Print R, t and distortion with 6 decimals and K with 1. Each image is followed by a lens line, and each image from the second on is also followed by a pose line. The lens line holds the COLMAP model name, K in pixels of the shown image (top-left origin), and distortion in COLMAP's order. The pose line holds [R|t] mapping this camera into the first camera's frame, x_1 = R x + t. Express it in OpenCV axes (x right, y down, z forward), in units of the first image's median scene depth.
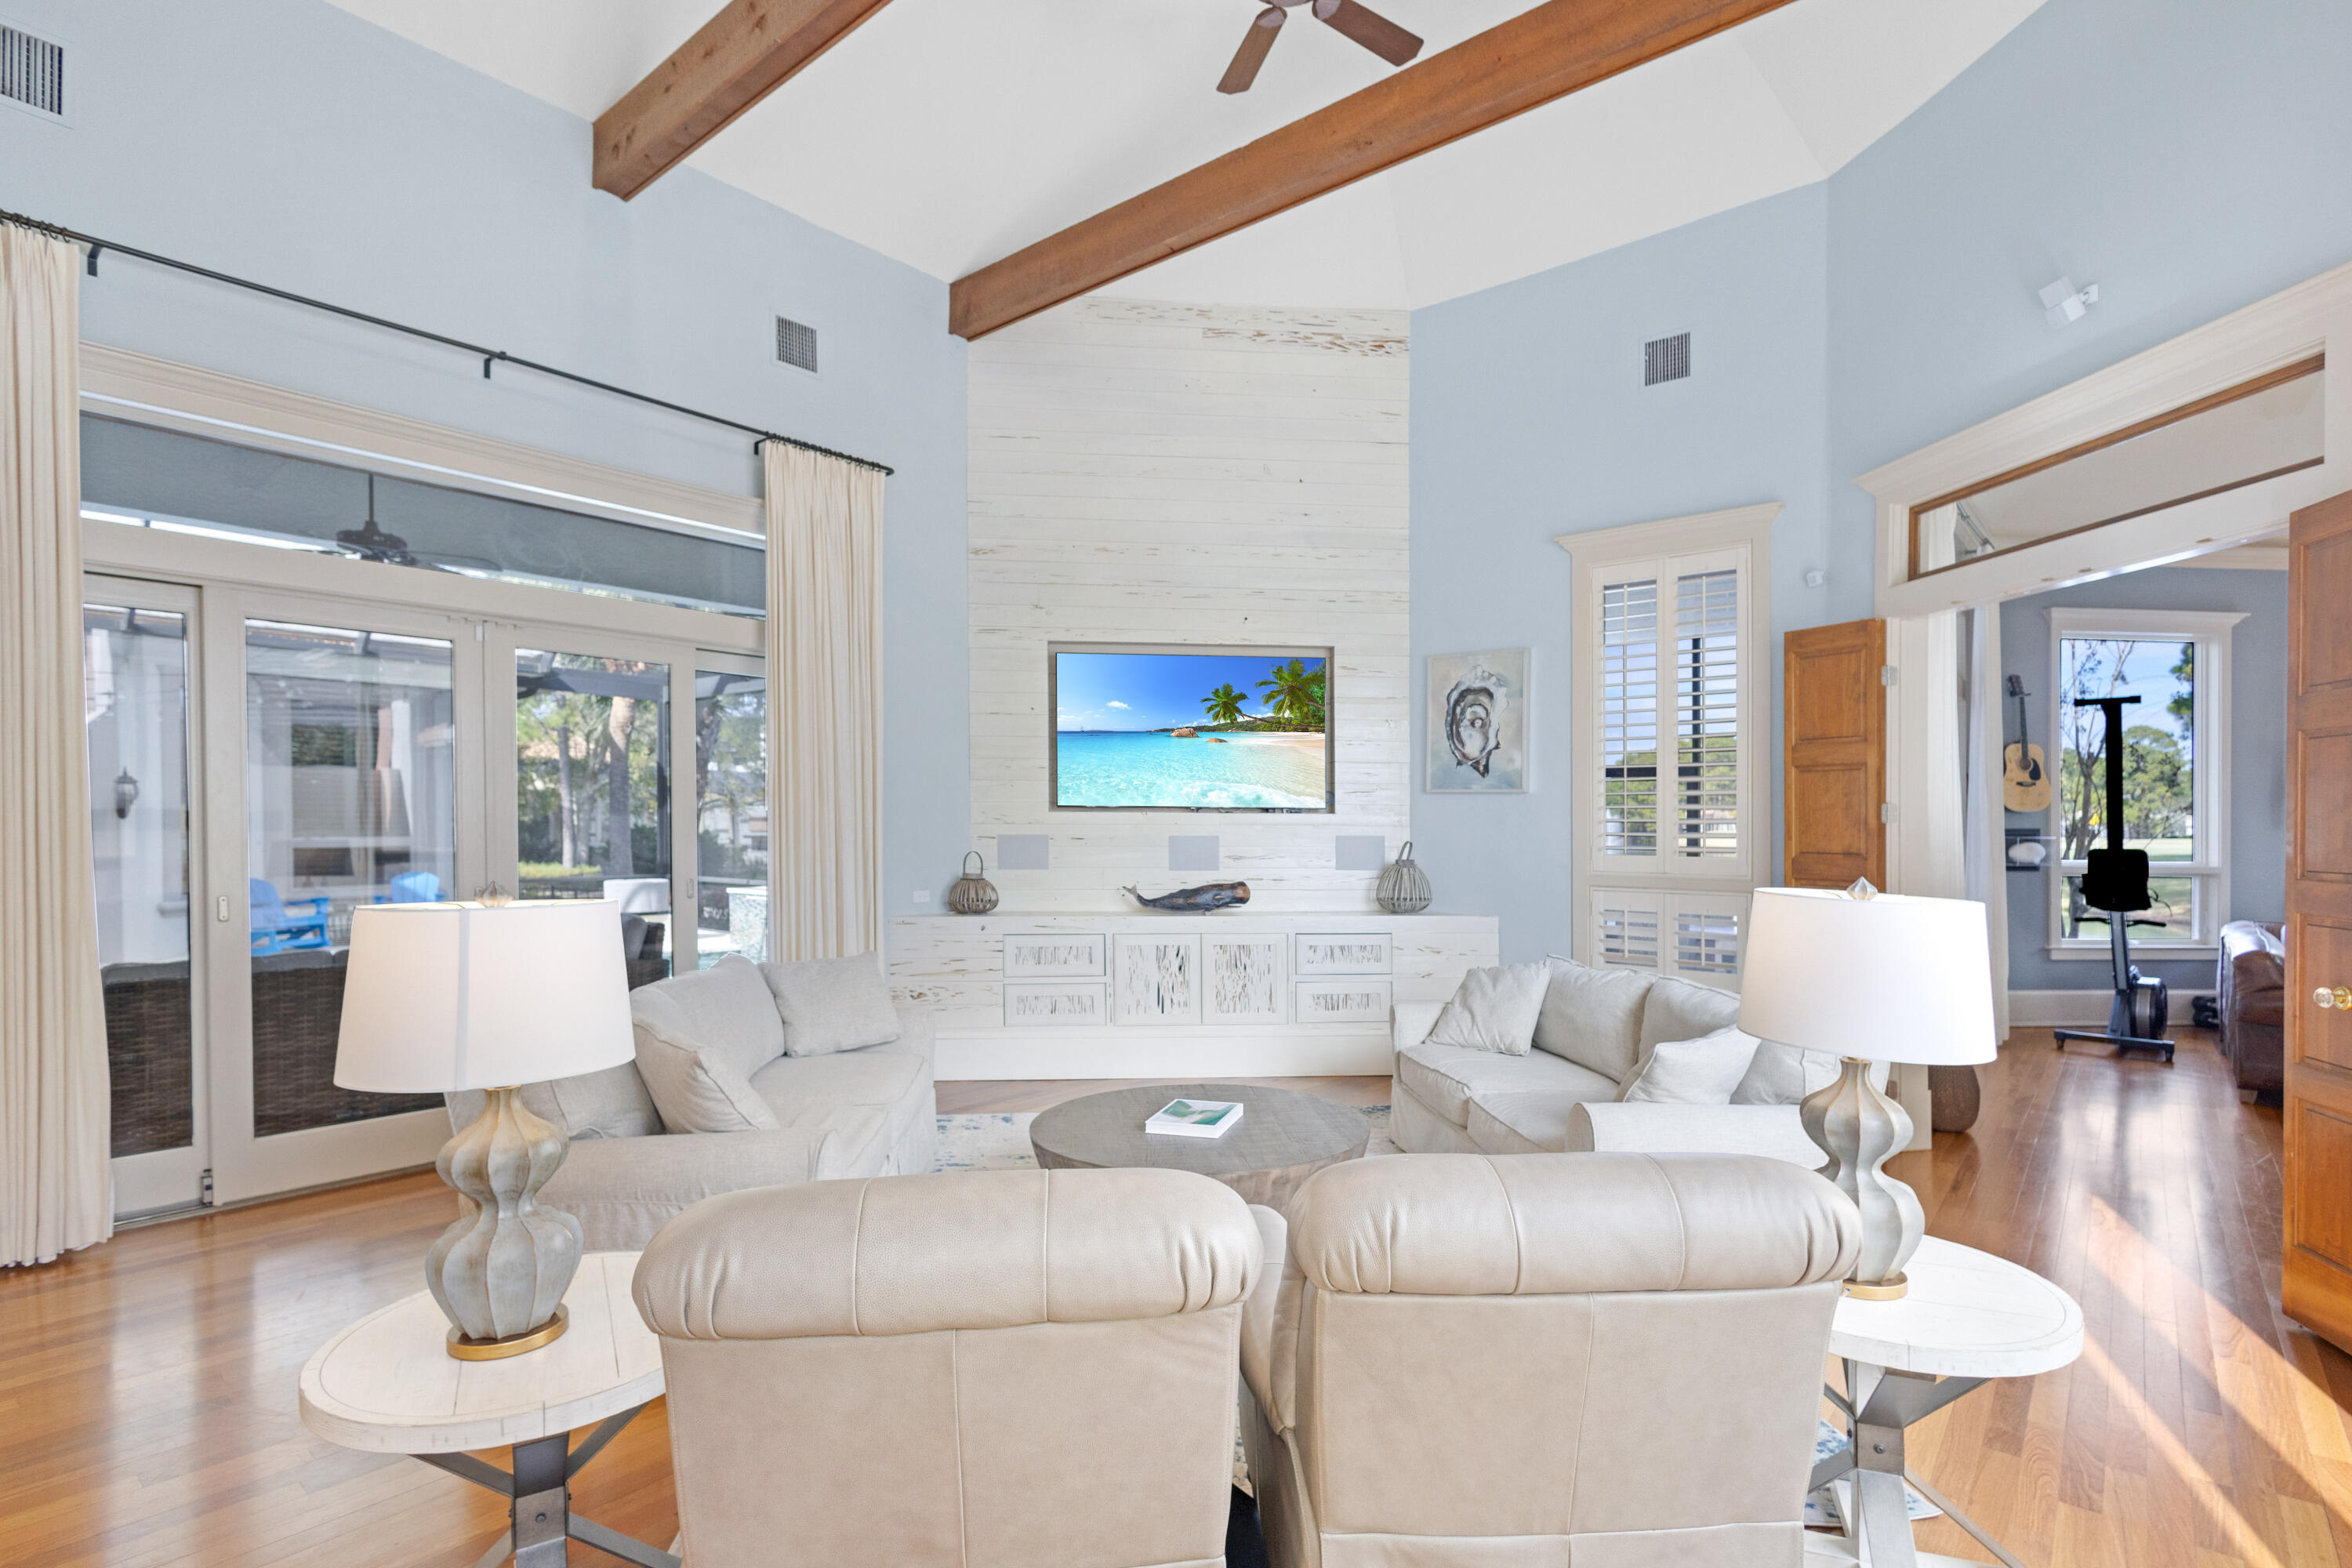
lens RADIAL K [[1137.9, 0, 1182.3], [0, 1137.9, 841.1], [0, 0, 1]] dist [-0.001433, -0.000252]
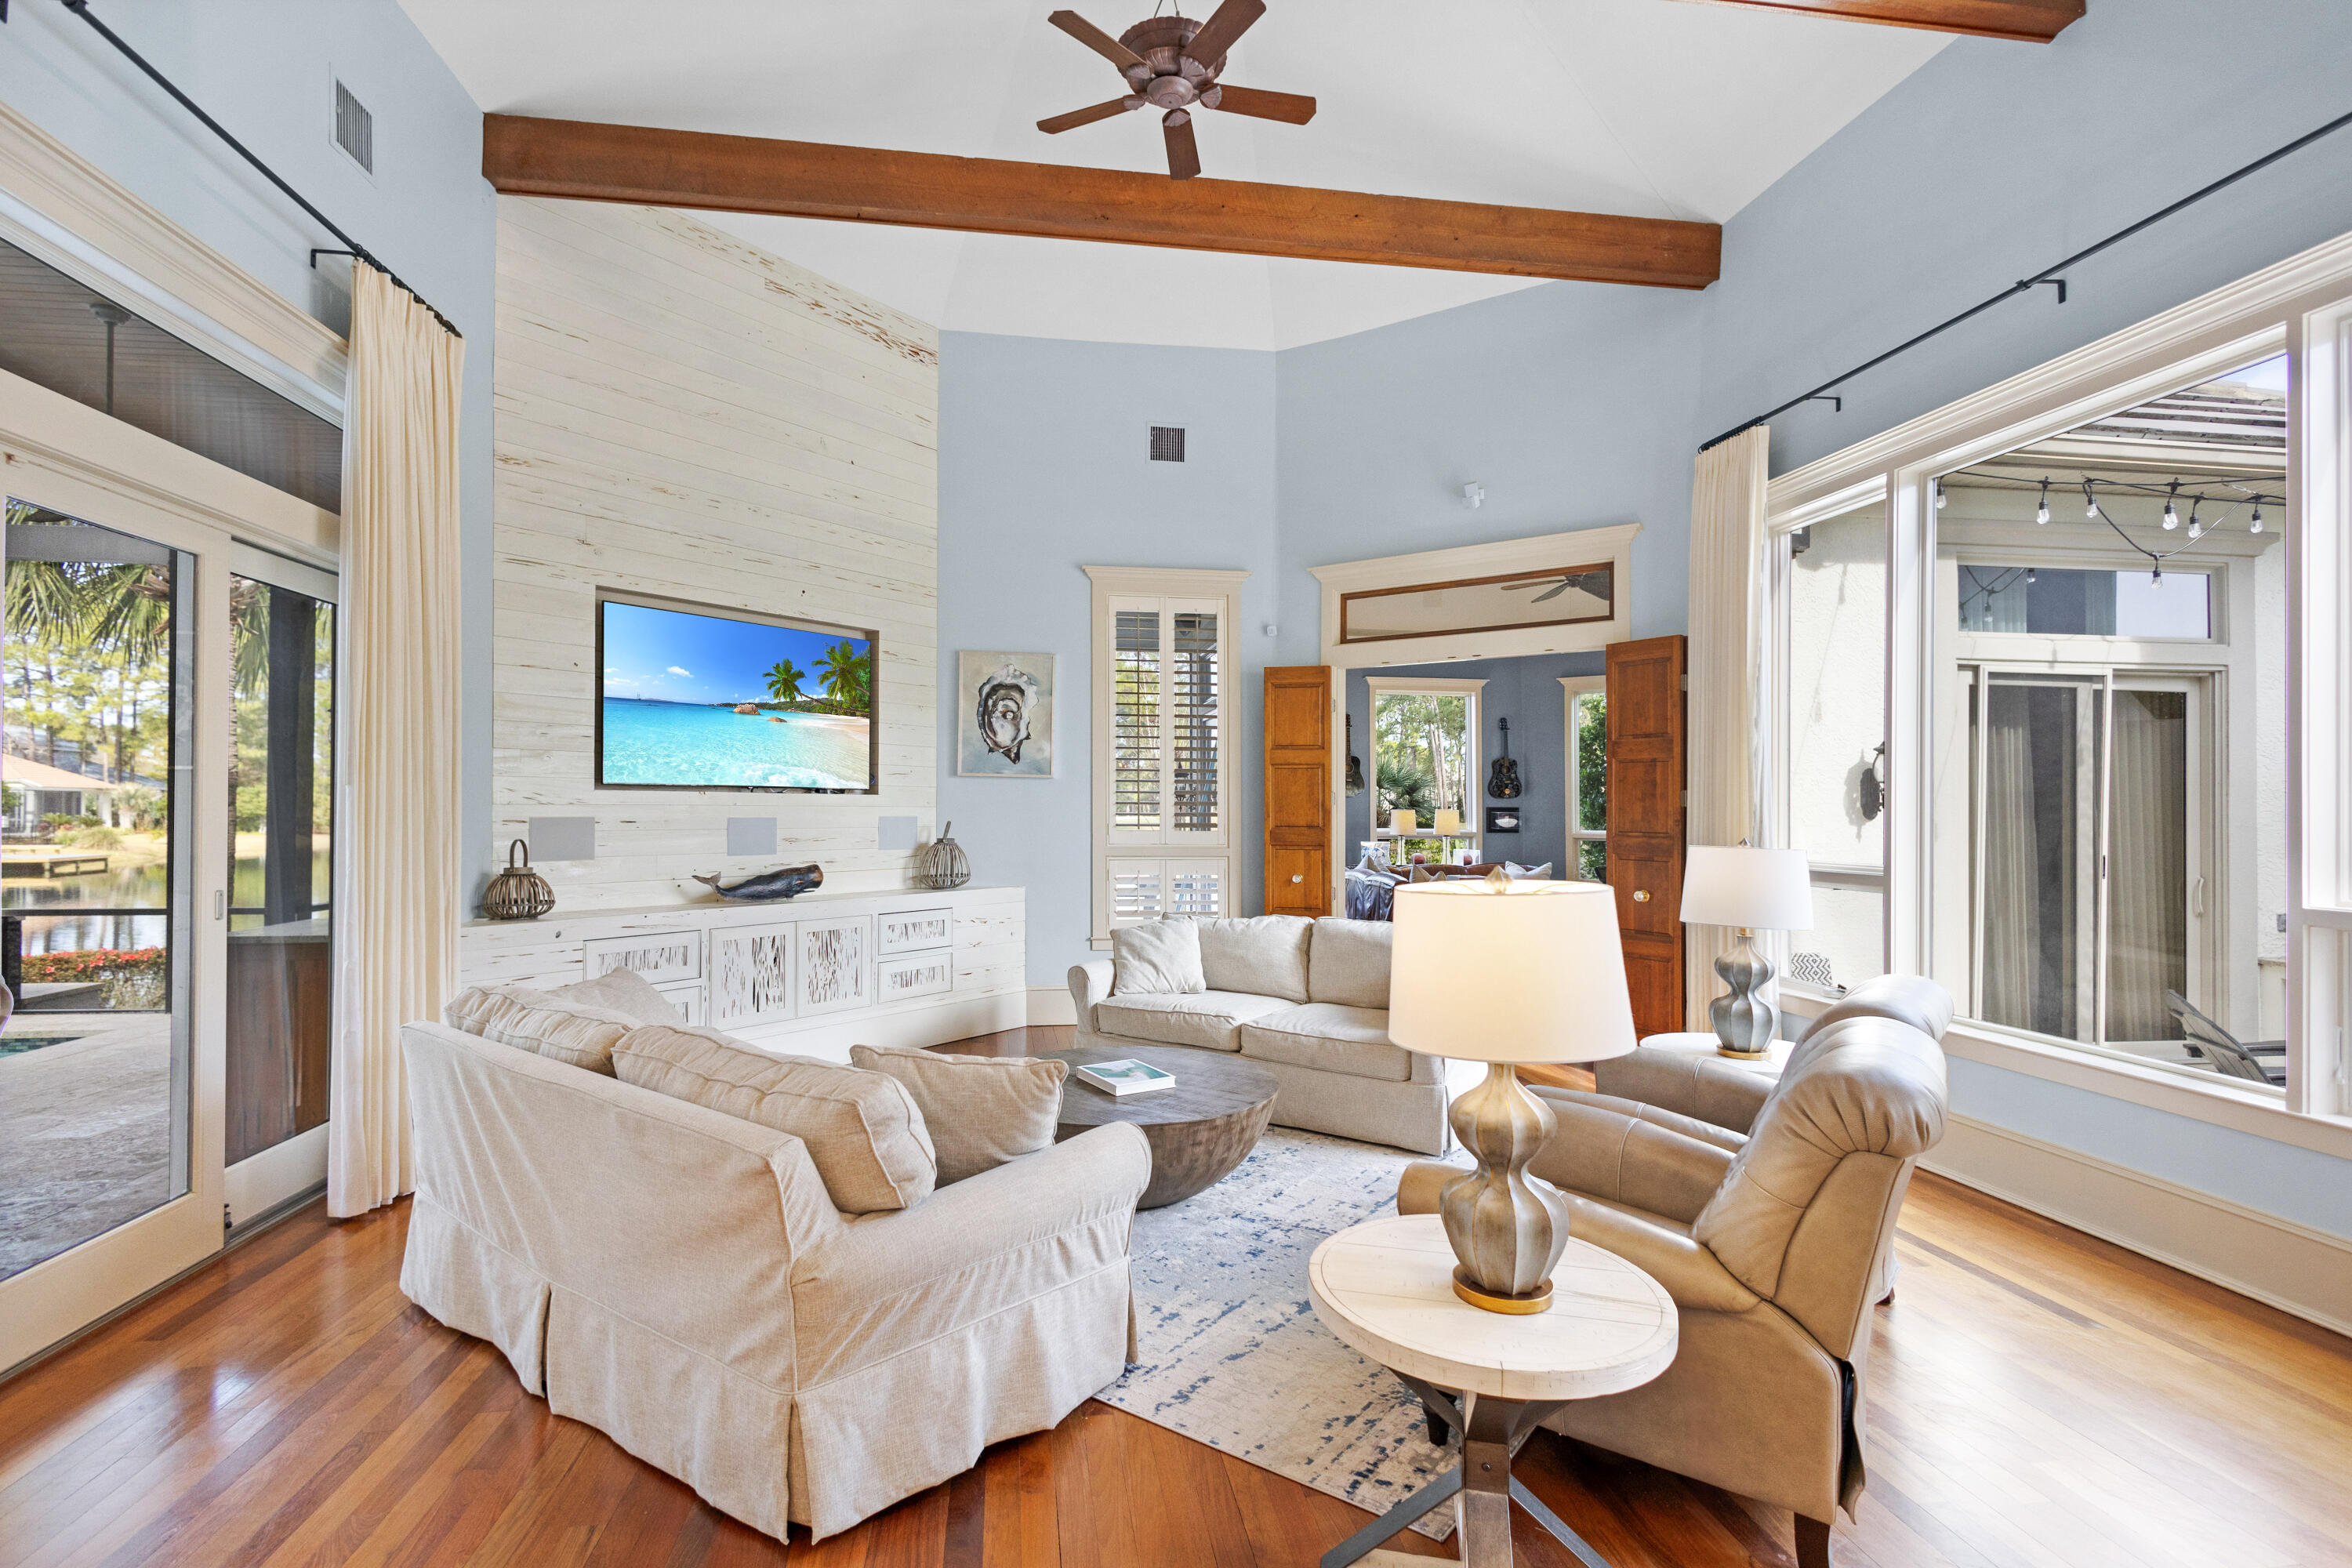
lens RADIAL K [[1143.2, 0, 1117.6], [0, 1143.2, 790.1], [0, 0, 1]] dist [0.001645, 0.000371]
pose [[0.667832, 0.009884, 0.744246, -0.504761], [0.008792, 0.999737, -0.021167, -0.004957], [-0.744260, 0.020680, 0.667570, 0.165353]]
